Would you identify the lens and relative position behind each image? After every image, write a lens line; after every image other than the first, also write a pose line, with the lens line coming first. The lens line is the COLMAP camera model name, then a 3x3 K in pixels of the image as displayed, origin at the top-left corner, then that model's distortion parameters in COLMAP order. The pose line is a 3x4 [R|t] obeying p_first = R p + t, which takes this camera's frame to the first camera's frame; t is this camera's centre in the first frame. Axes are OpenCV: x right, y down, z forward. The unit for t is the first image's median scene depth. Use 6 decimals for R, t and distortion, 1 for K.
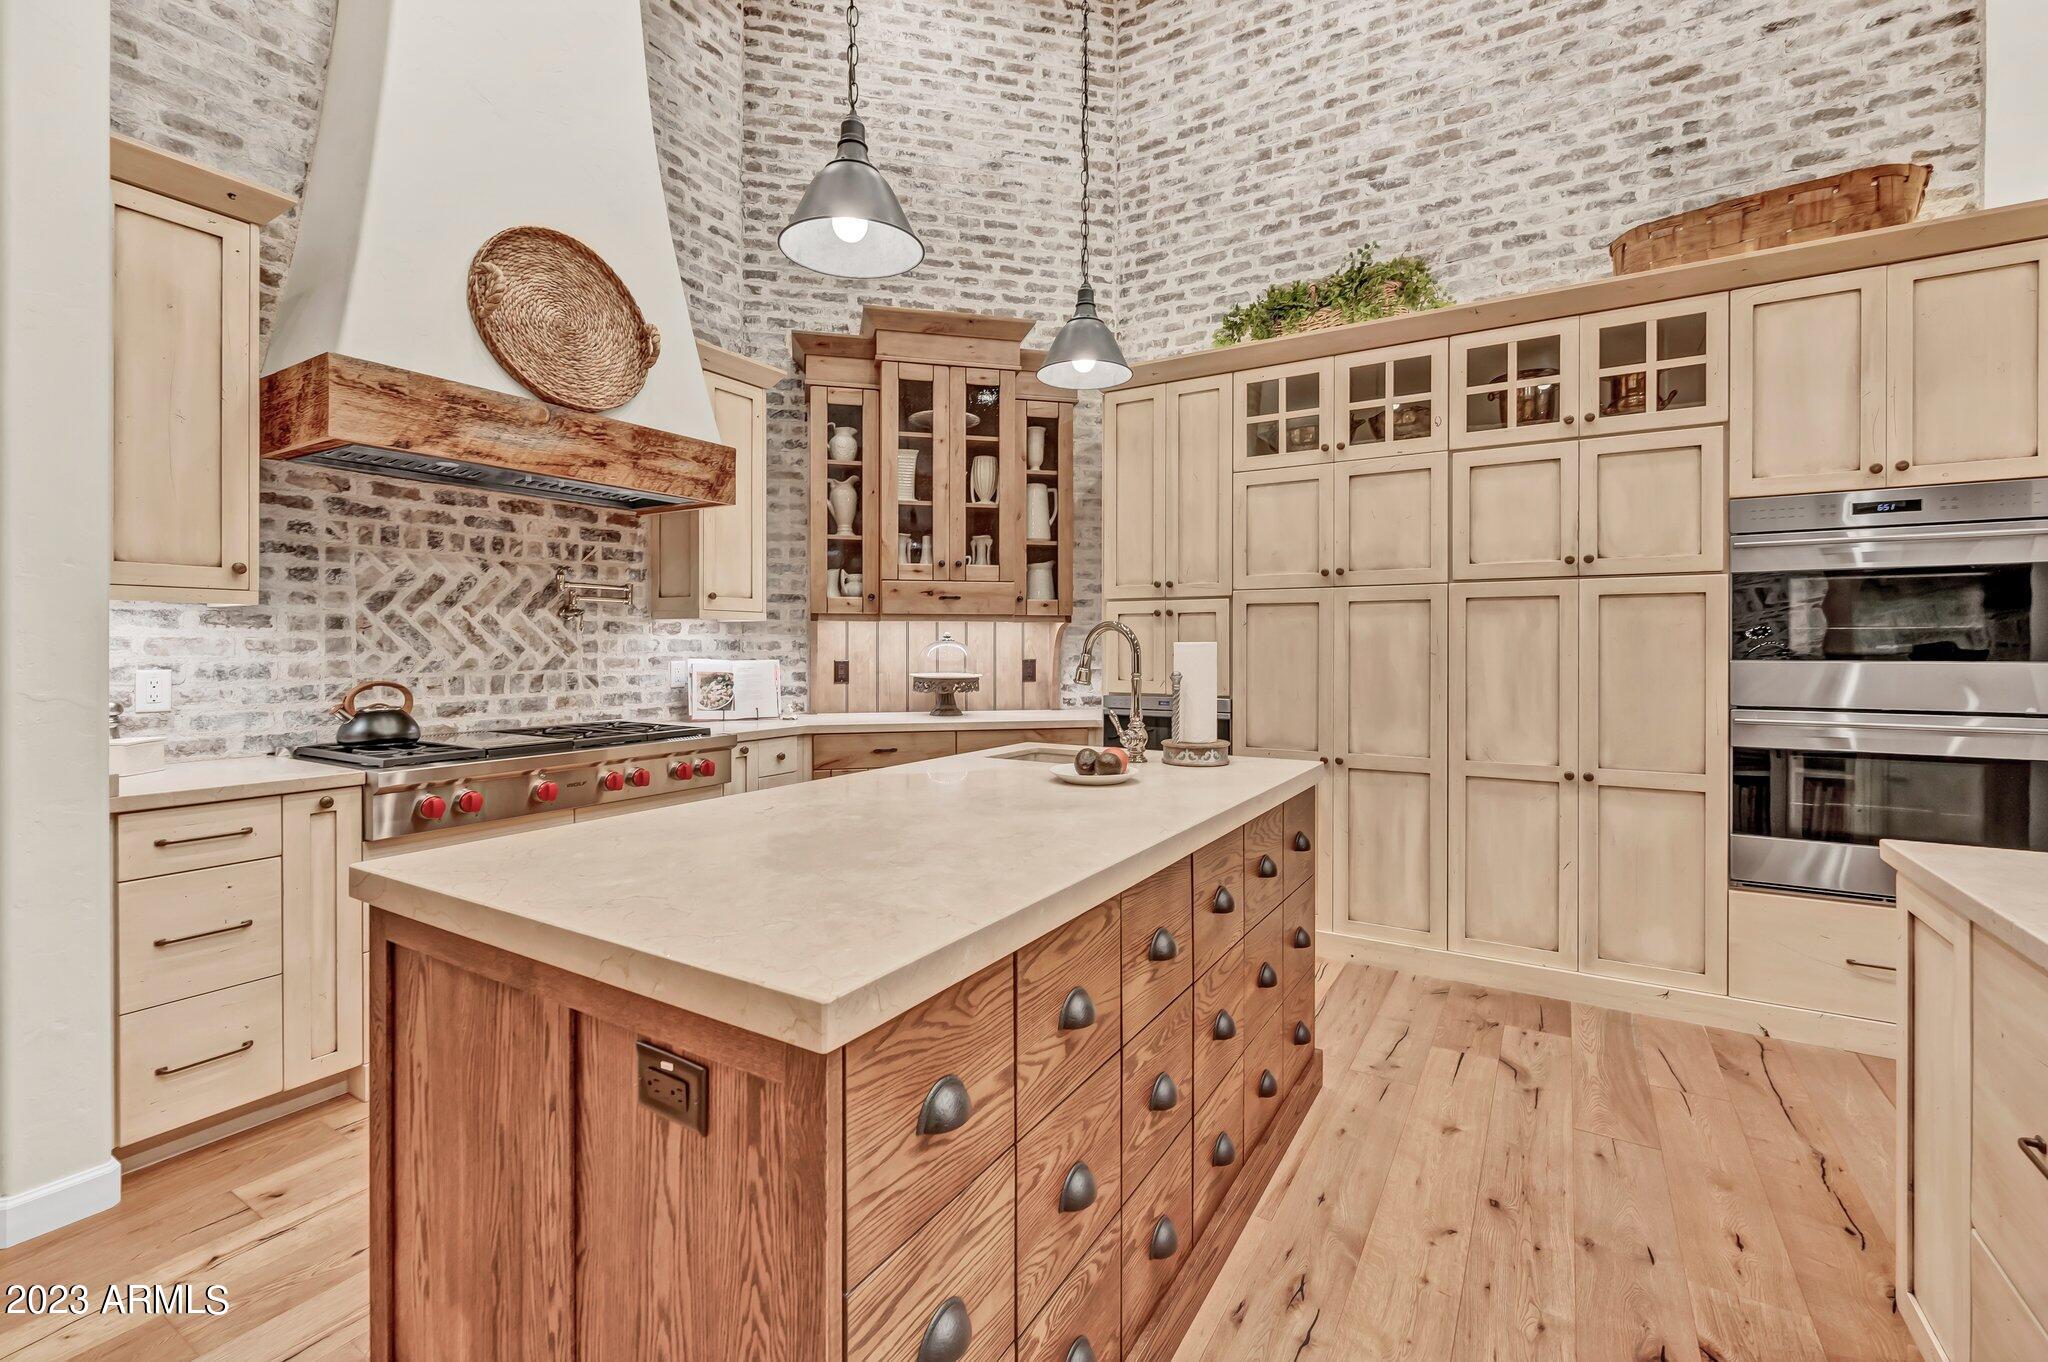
lens RADIAL K [[883.5, 0, 1027.0], [0, 883.5, 646.5], [0, 0, 1]] dist [-0.001064, -0.000441]
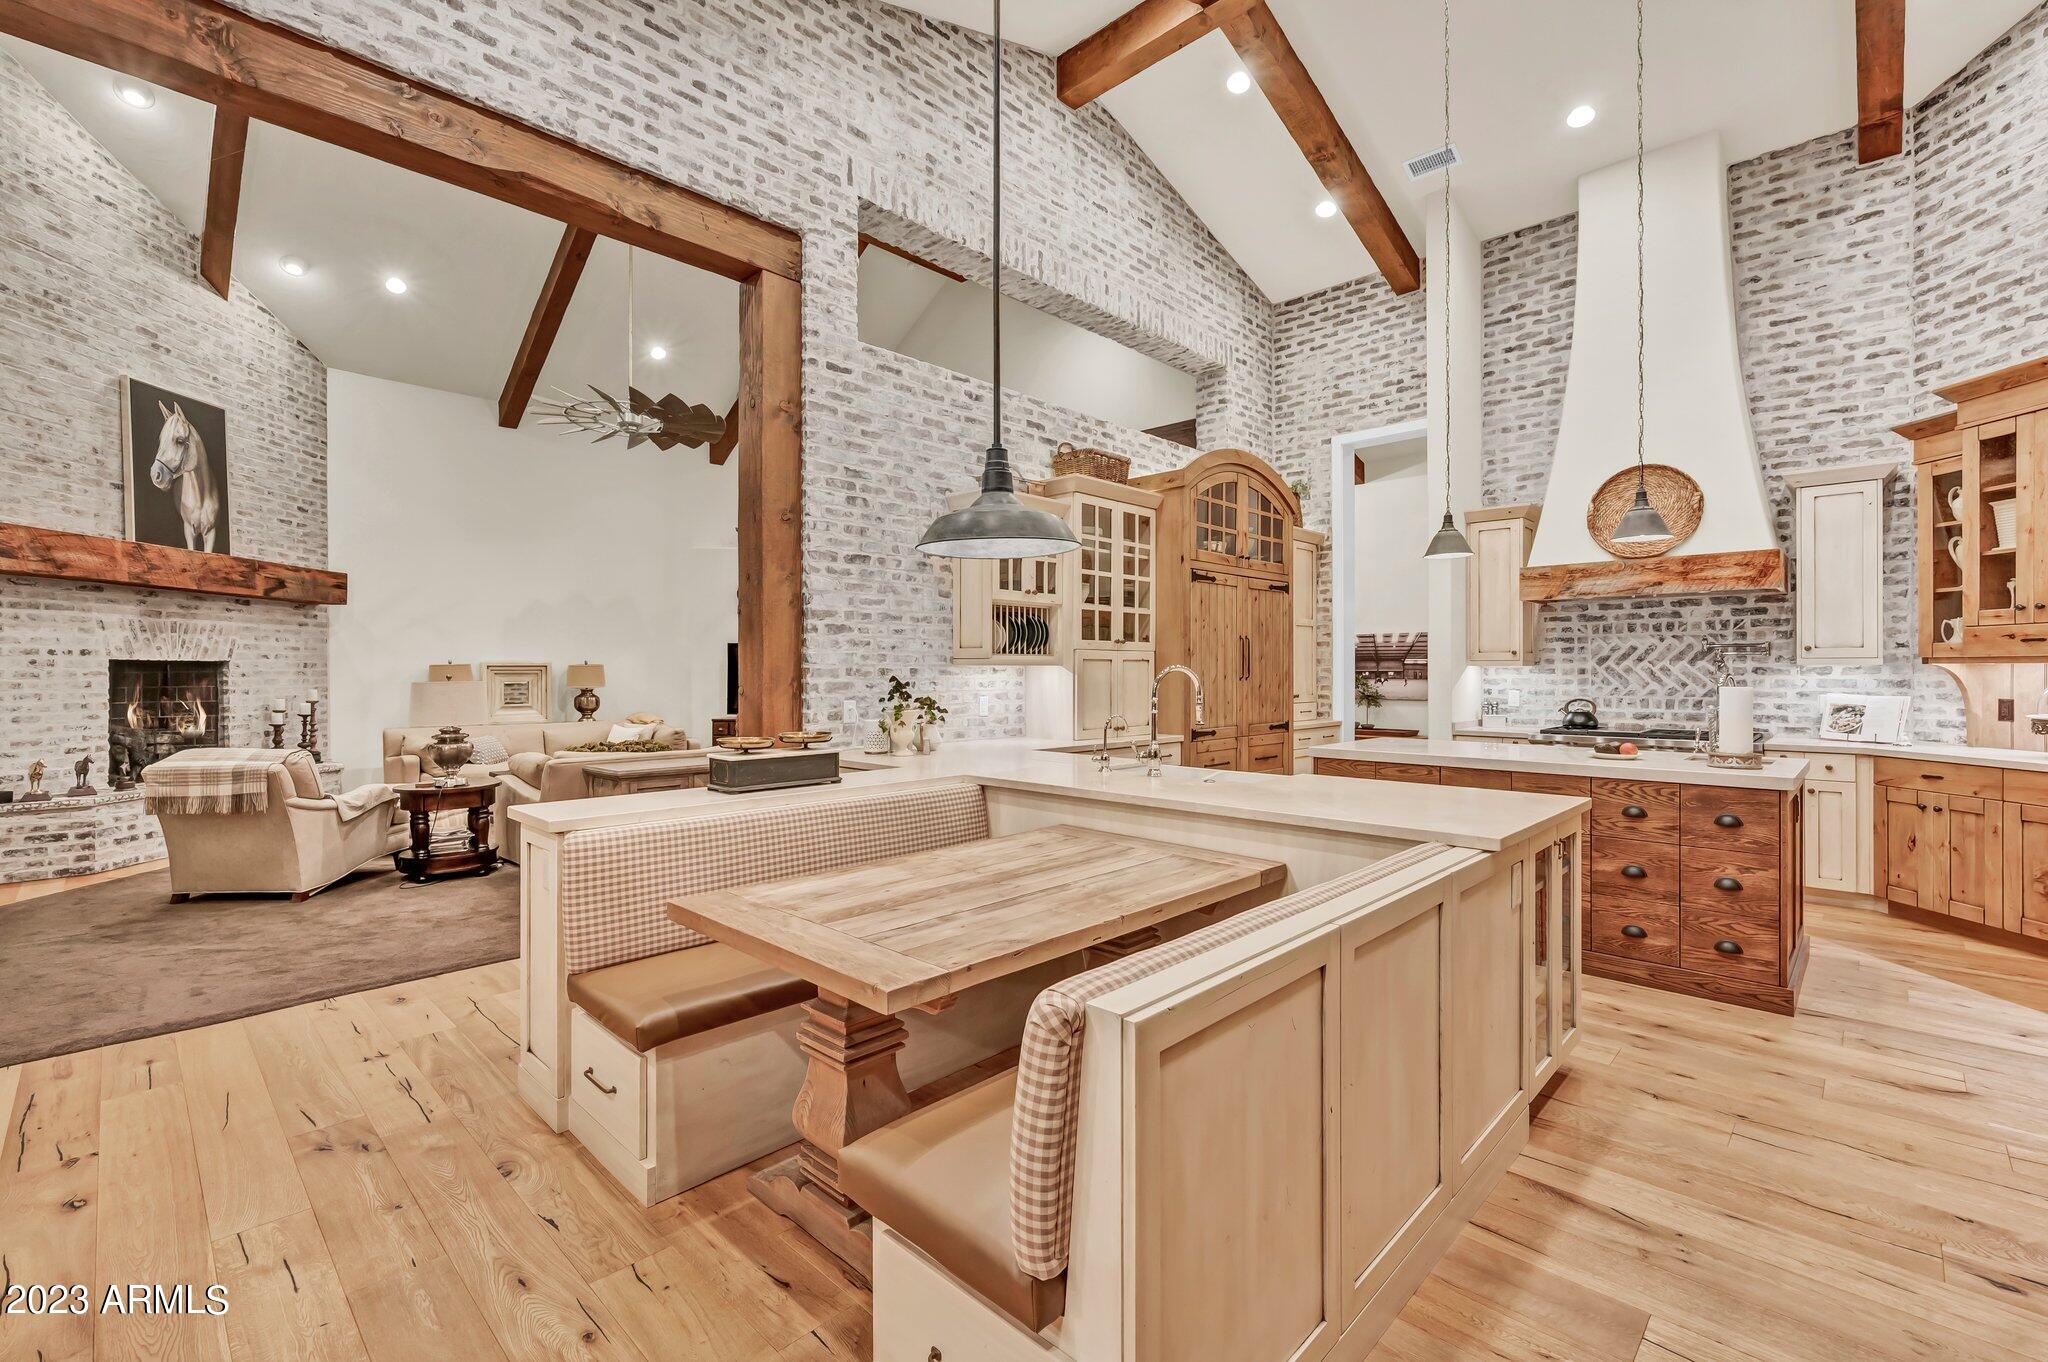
lens RADIAL K [[888.1, 0, 1015.2], [0, 888.1, 669.9], [0, 0, 1]] dist [-0.001143, 0.000166]
pose [[-0.225810, -0.001648, -0.974170, 1.335330], [0.000231, 0.999998, -0.001746, -0.021674], [0.974171, -0.000620, -0.225810, 0.101233]]
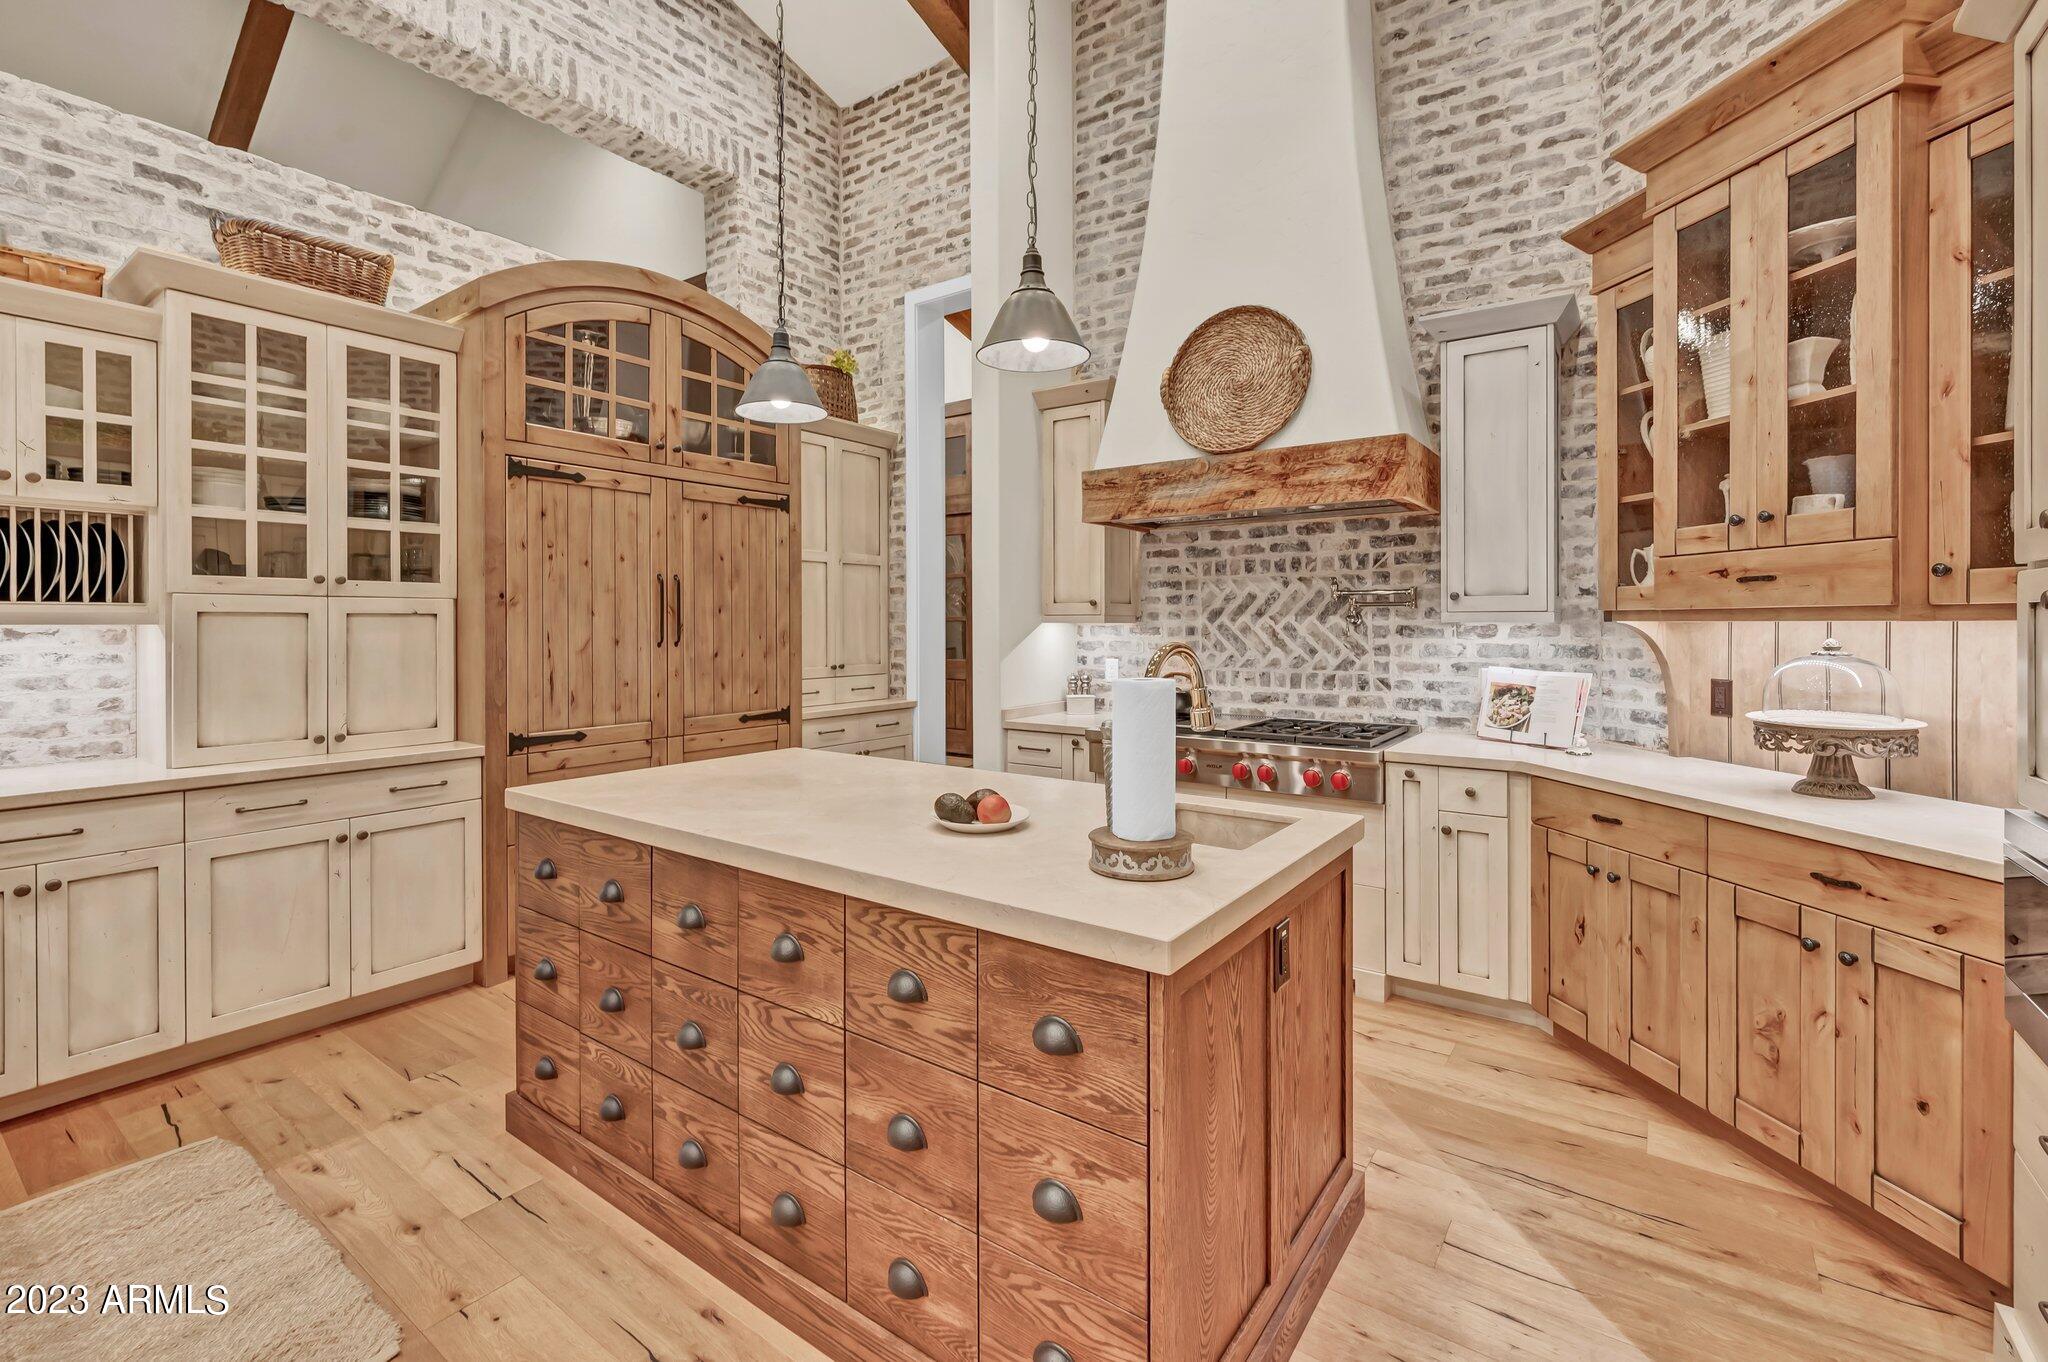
lens RADIAL K [[891.9, 0, 1025.2], [0, 891.9, 624.9], [0, 0, 1]] dist [-0.000066, -0.001257]
pose [[-0.074654, 0.000657, -0.997209, 0.578567], [0.001095, 0.999999, 0.000577, -0.030750], [0.997209, -0.001049, -0.074655, 0.663411]]
